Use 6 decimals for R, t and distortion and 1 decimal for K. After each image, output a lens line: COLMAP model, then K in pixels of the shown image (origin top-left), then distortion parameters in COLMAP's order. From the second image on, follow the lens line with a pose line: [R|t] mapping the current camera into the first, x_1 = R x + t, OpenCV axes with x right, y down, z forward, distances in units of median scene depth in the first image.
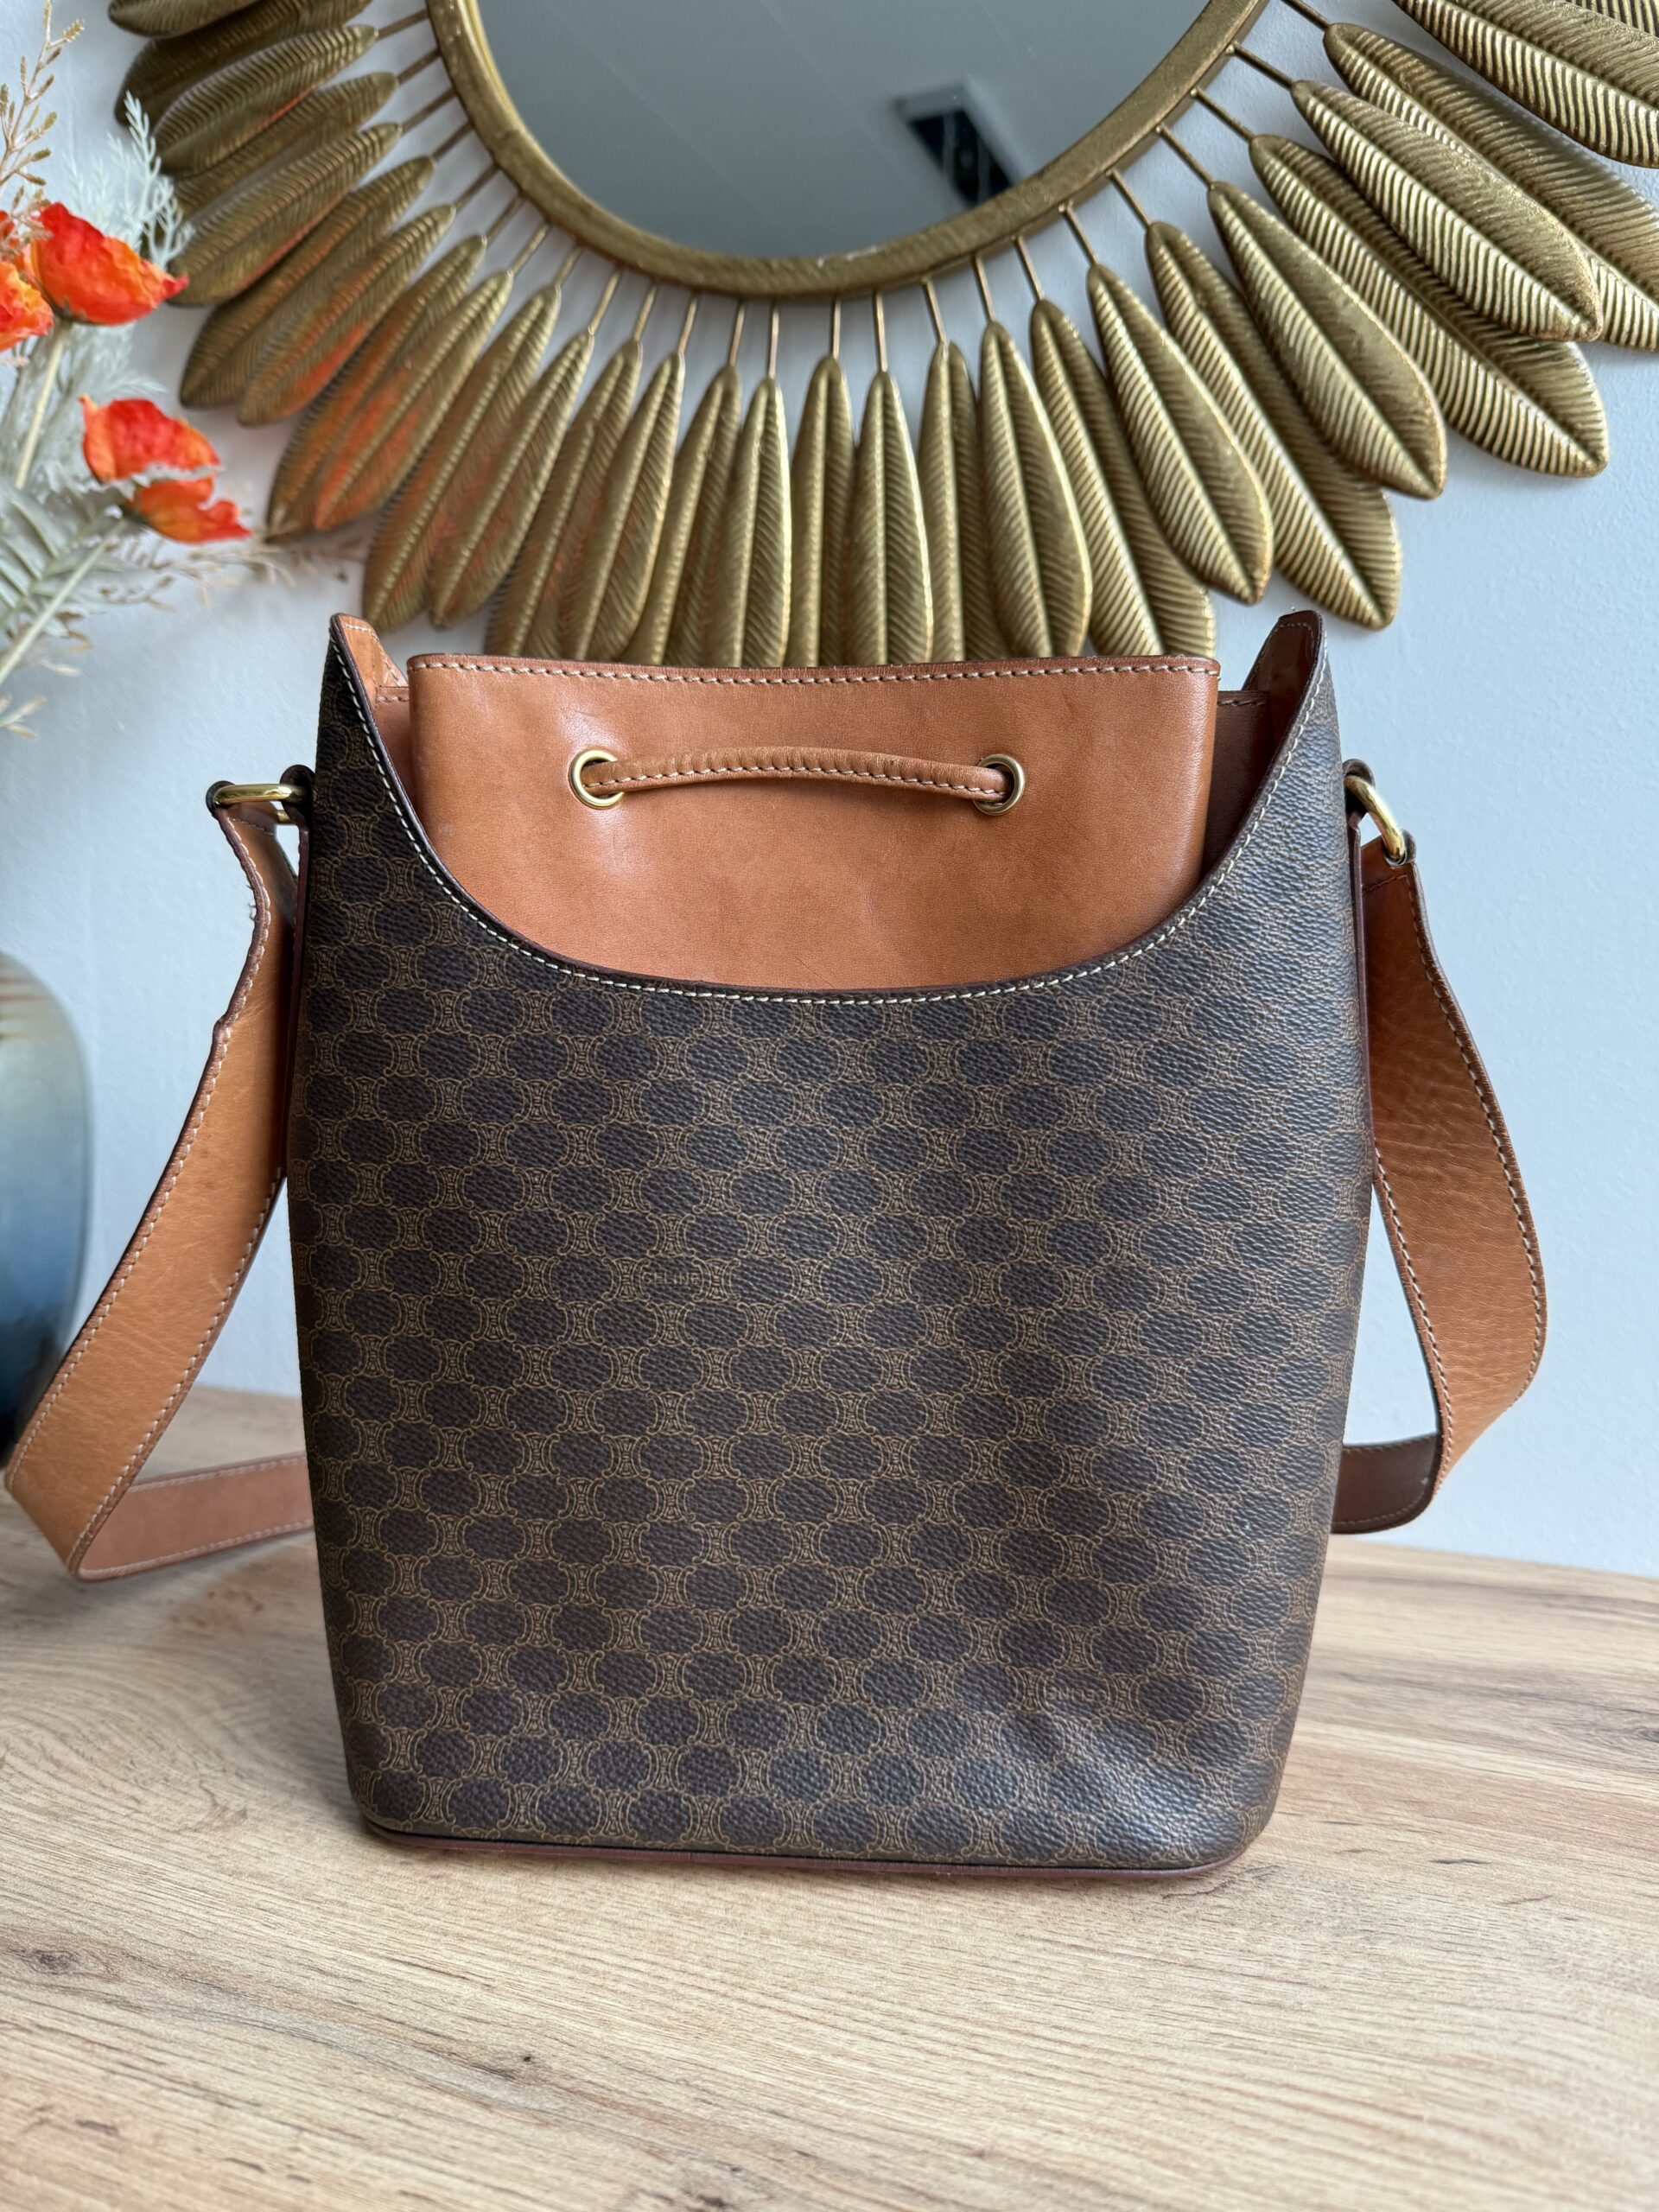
lens RADIAL K [[1568.7, 0, 825.0], [0, 1568.7, 1106.2], [0, 0, 1]] dist [-0.015039, -0.009055]
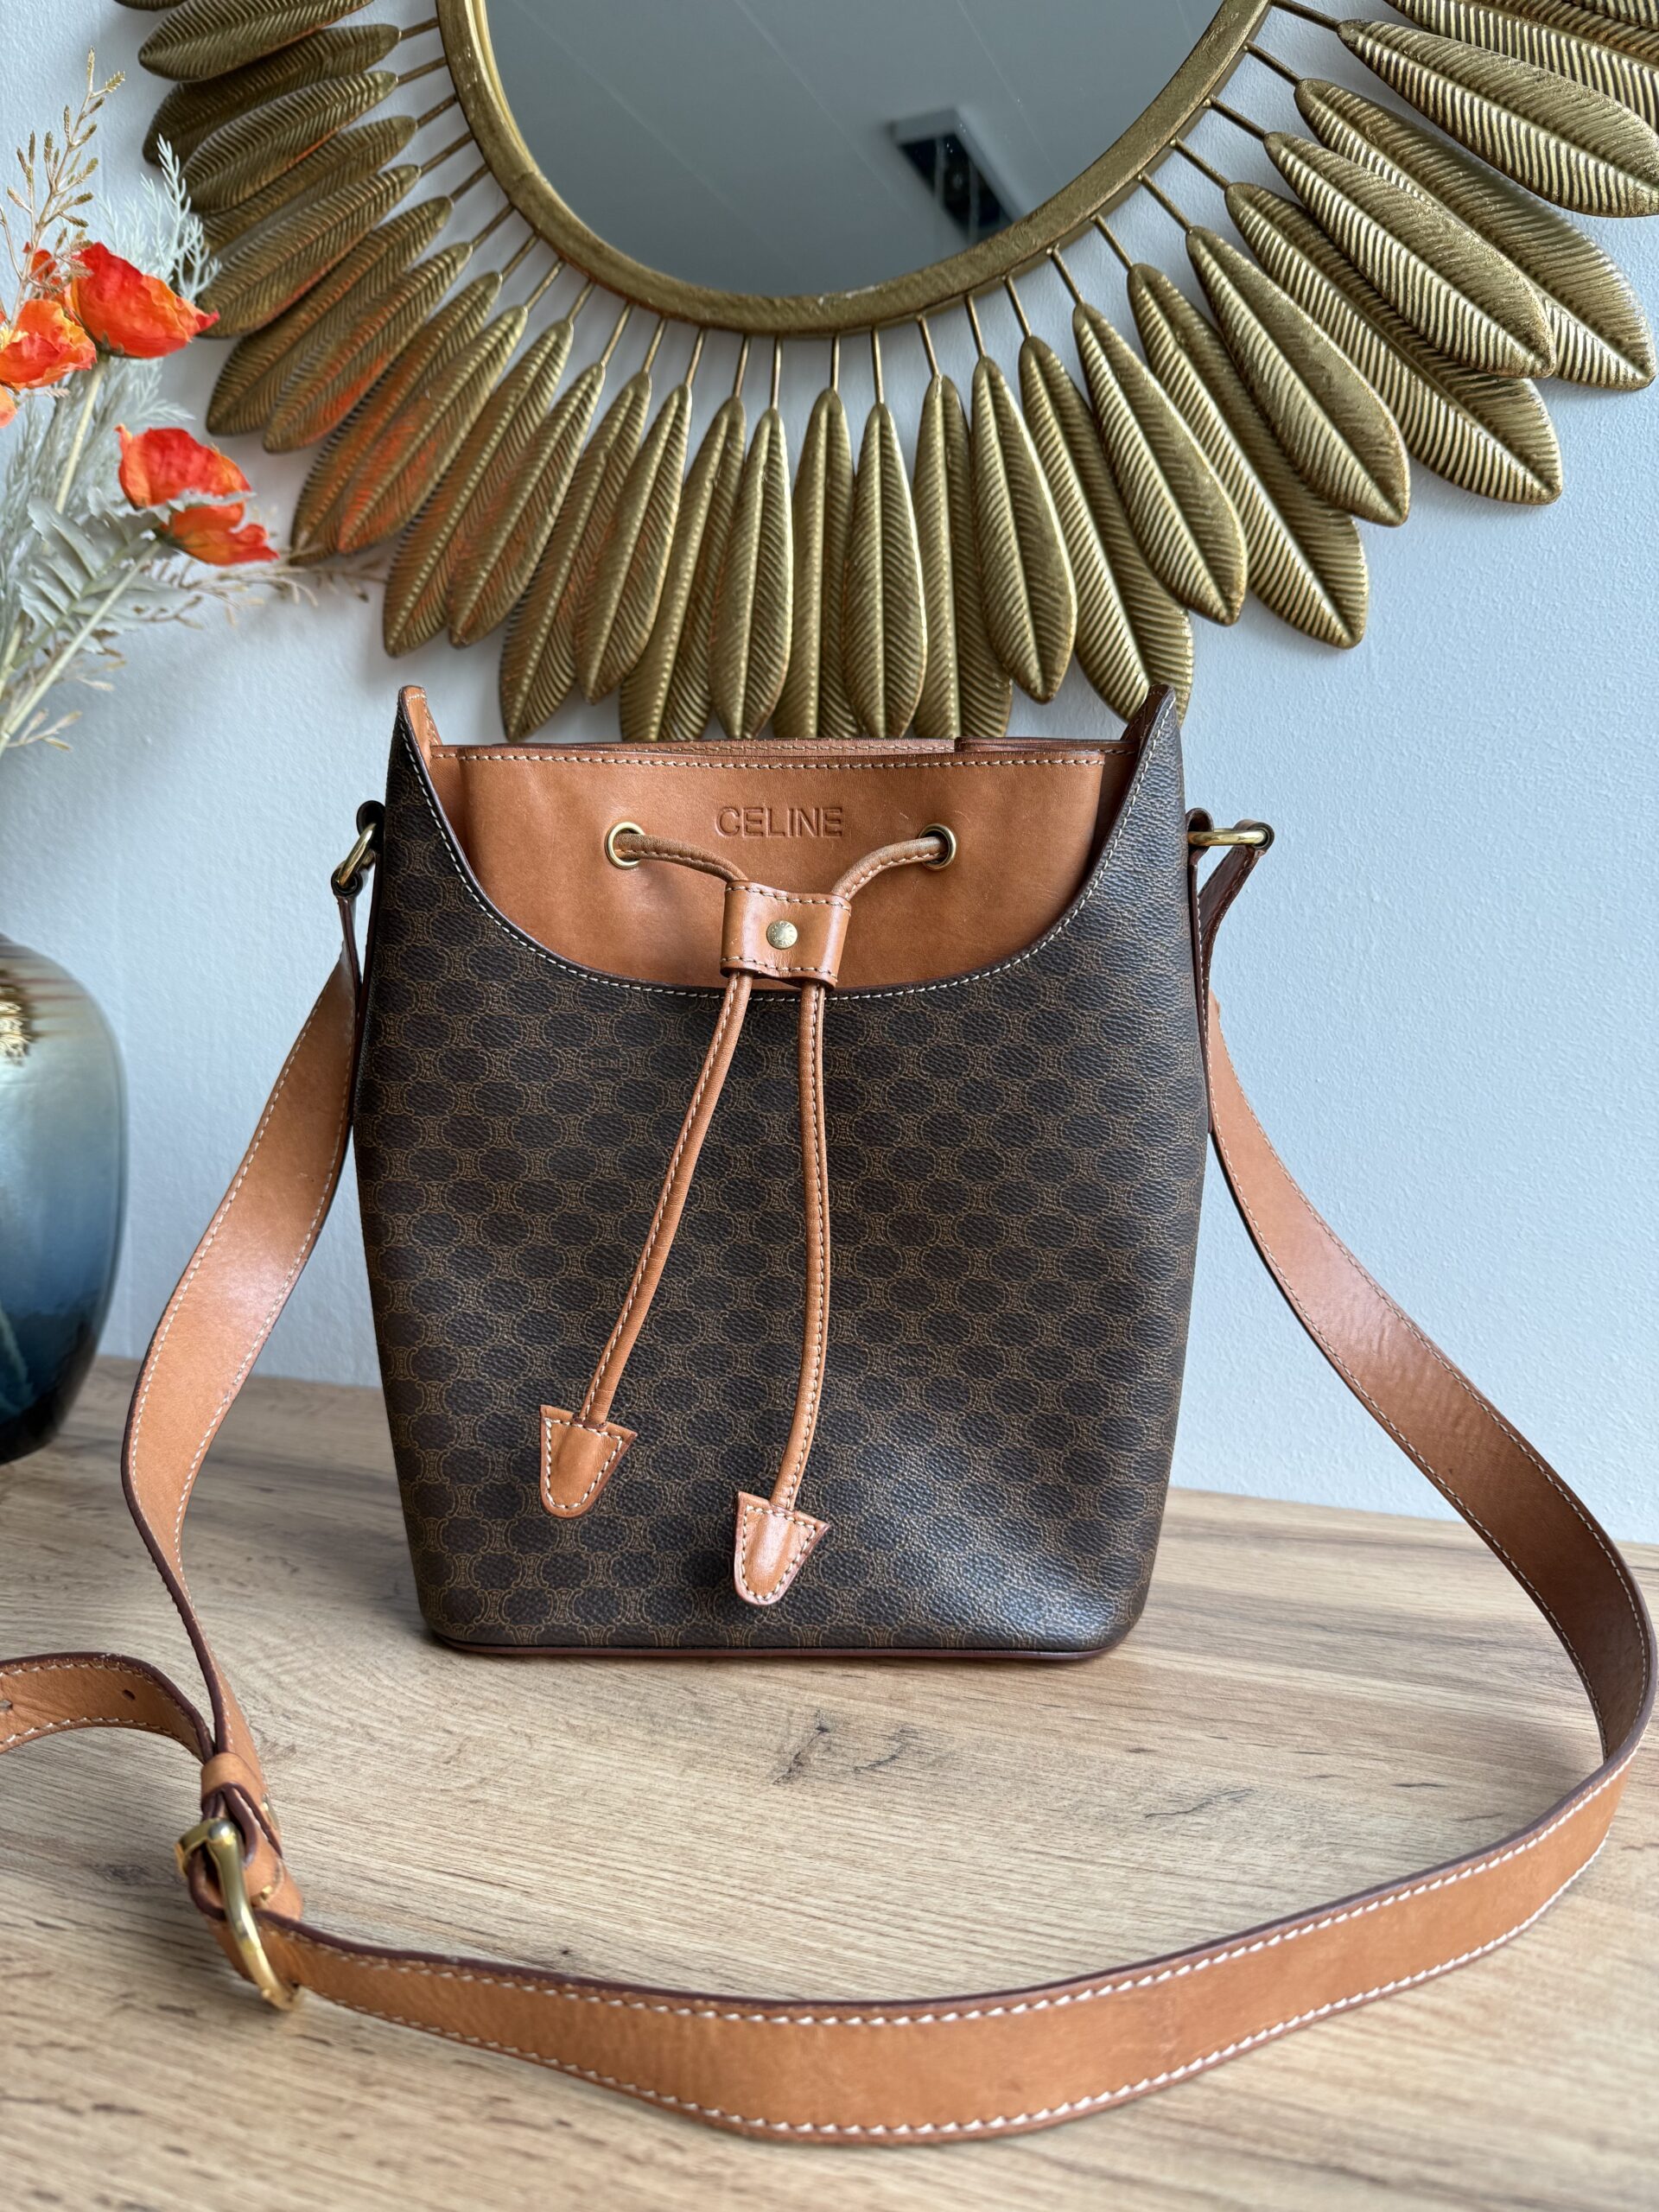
lens RADIAL K [[1554.1, 0, 829.5], [0, 1554.1, 1106.0], [0, 0, 1]] dist [-0.006234, -0.018004]
pose [[0.999975, -0.002093, 0.006682, -0.006210], [0.002131, 0.999981, -0.005706, 0.012231], [-0.006670, 0.005720, 0.999961, -0.052227]]
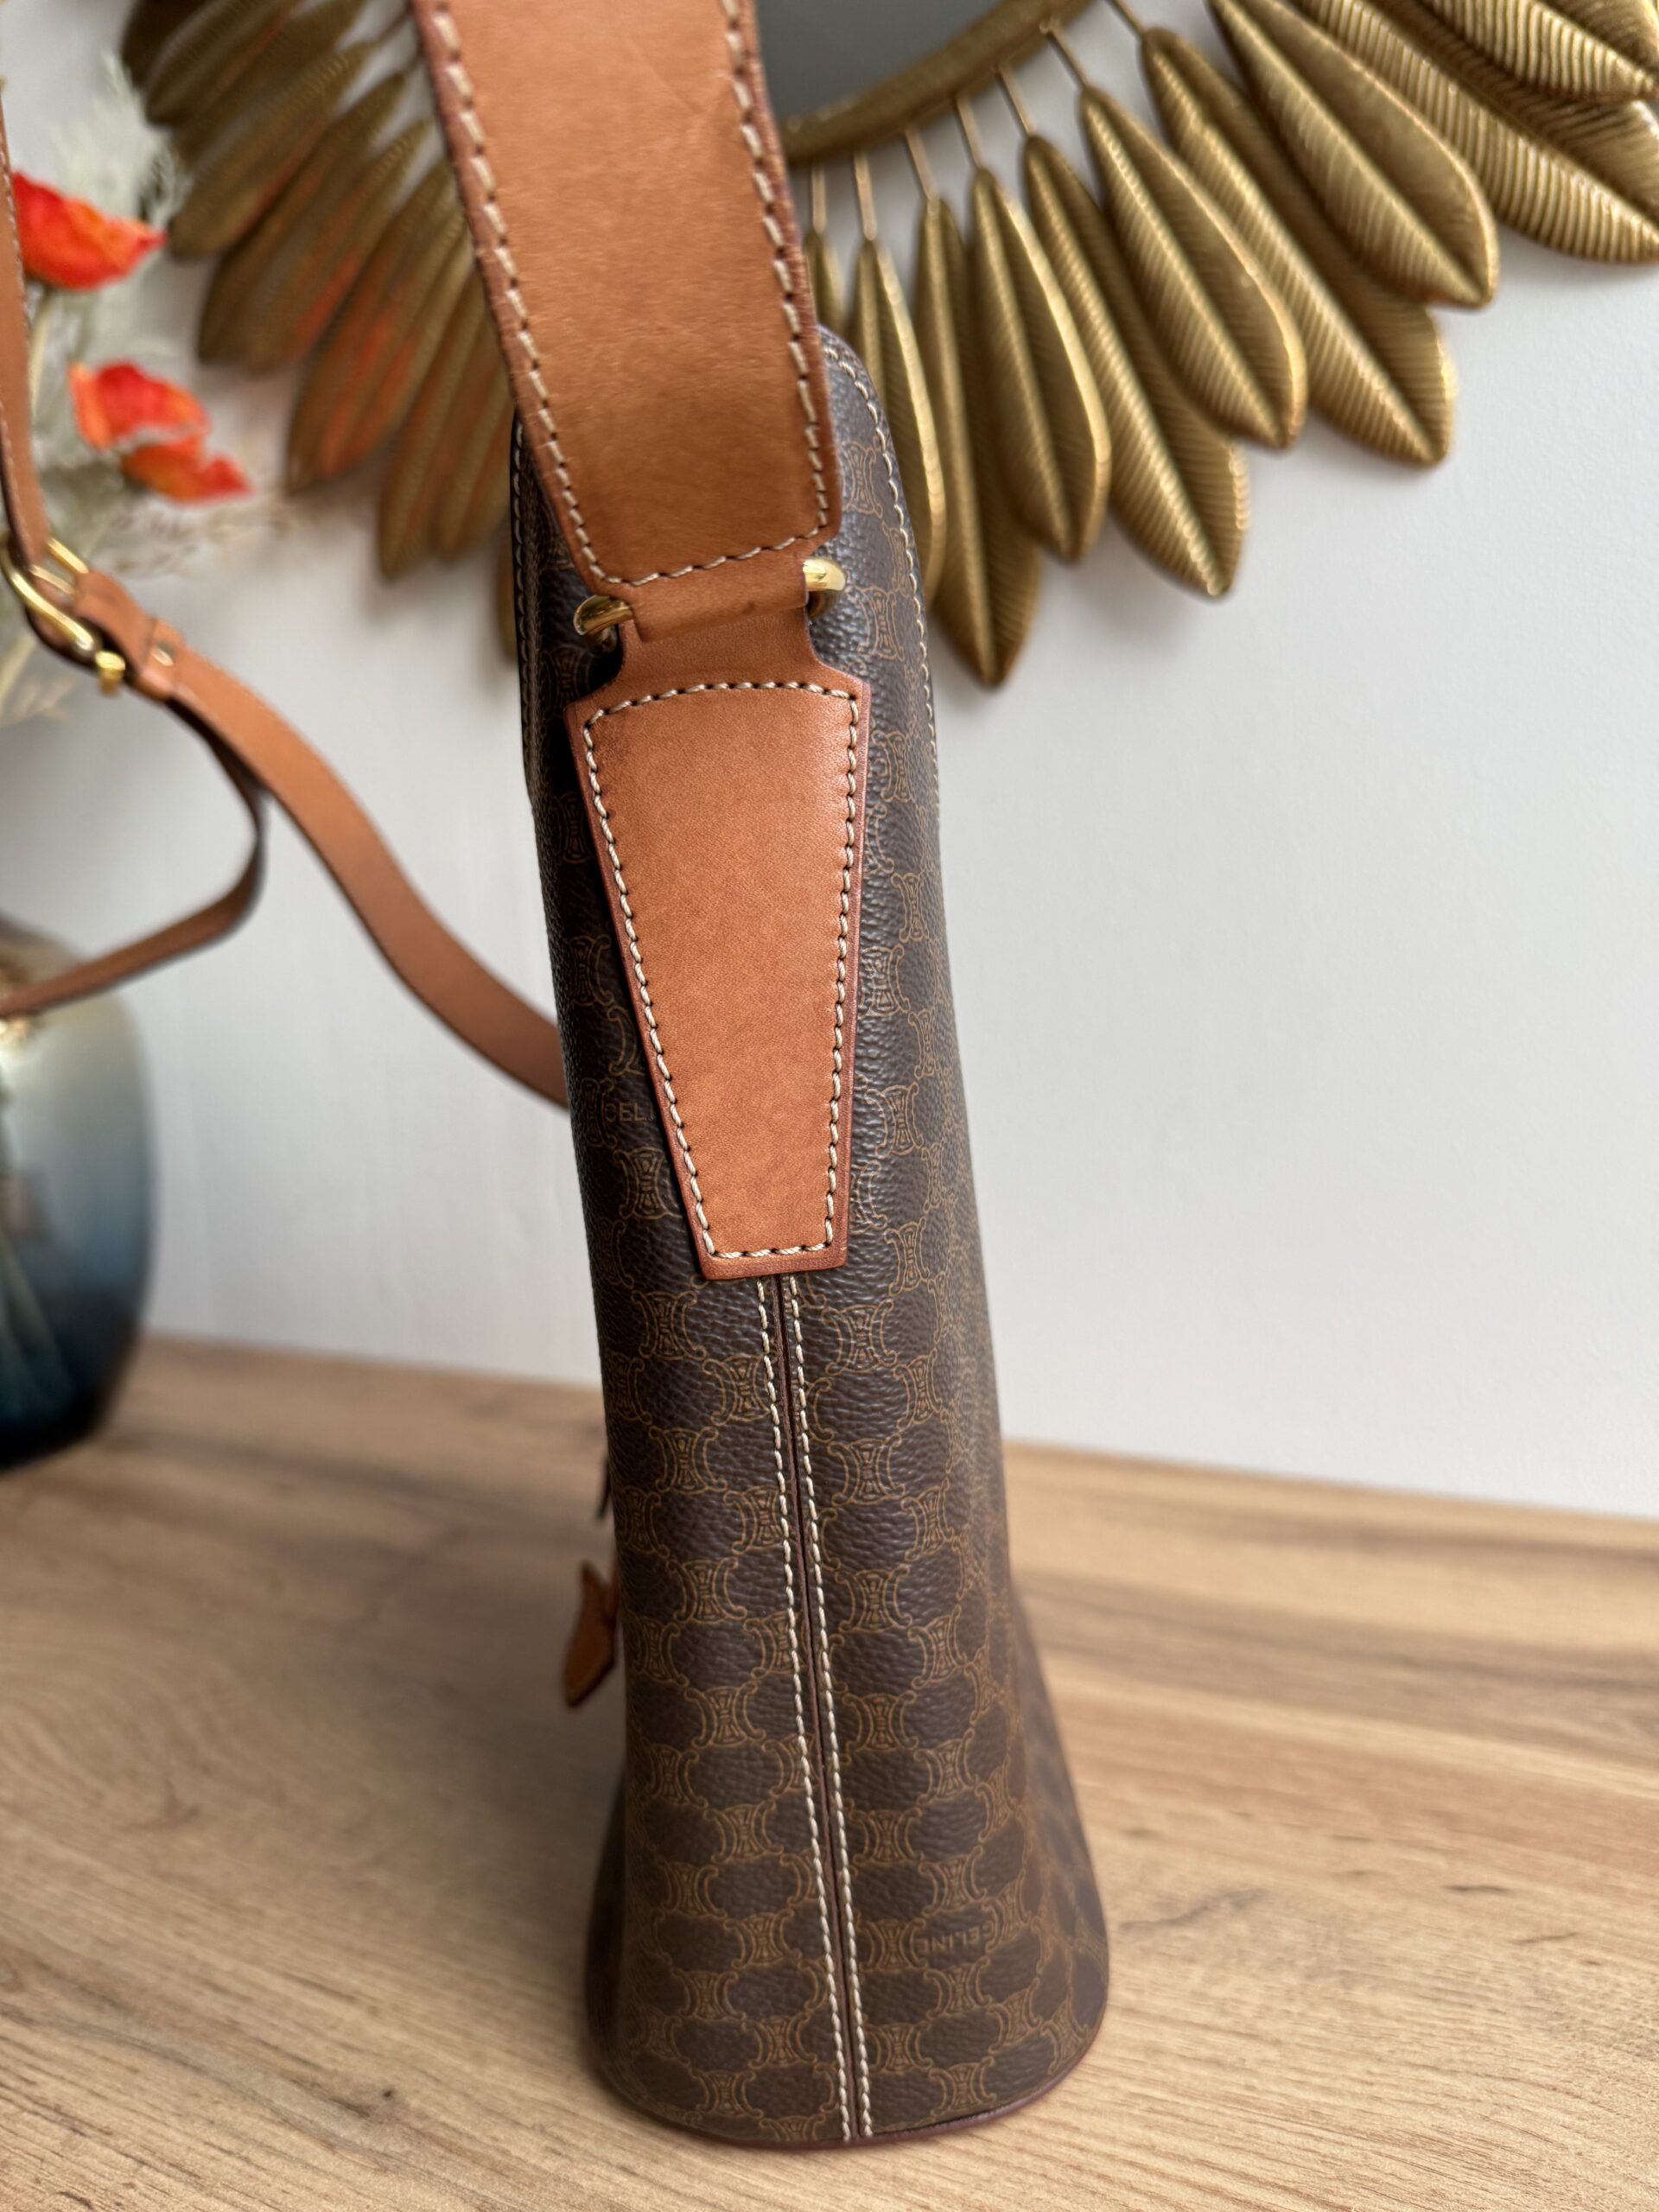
lens RADIAL K [[1602.9, 0, 818.6], [0, 1602.9, 1100.2], [0, 0, 1]] dist [-0.039219, 0.004314]
pose [[0.988332, -0.050106, -0.143840, 0.130276], [0.056930, 0.997420, 0.043720, -0.011659], [0.141279, -0.051398, 0.988635, 0.064046]]
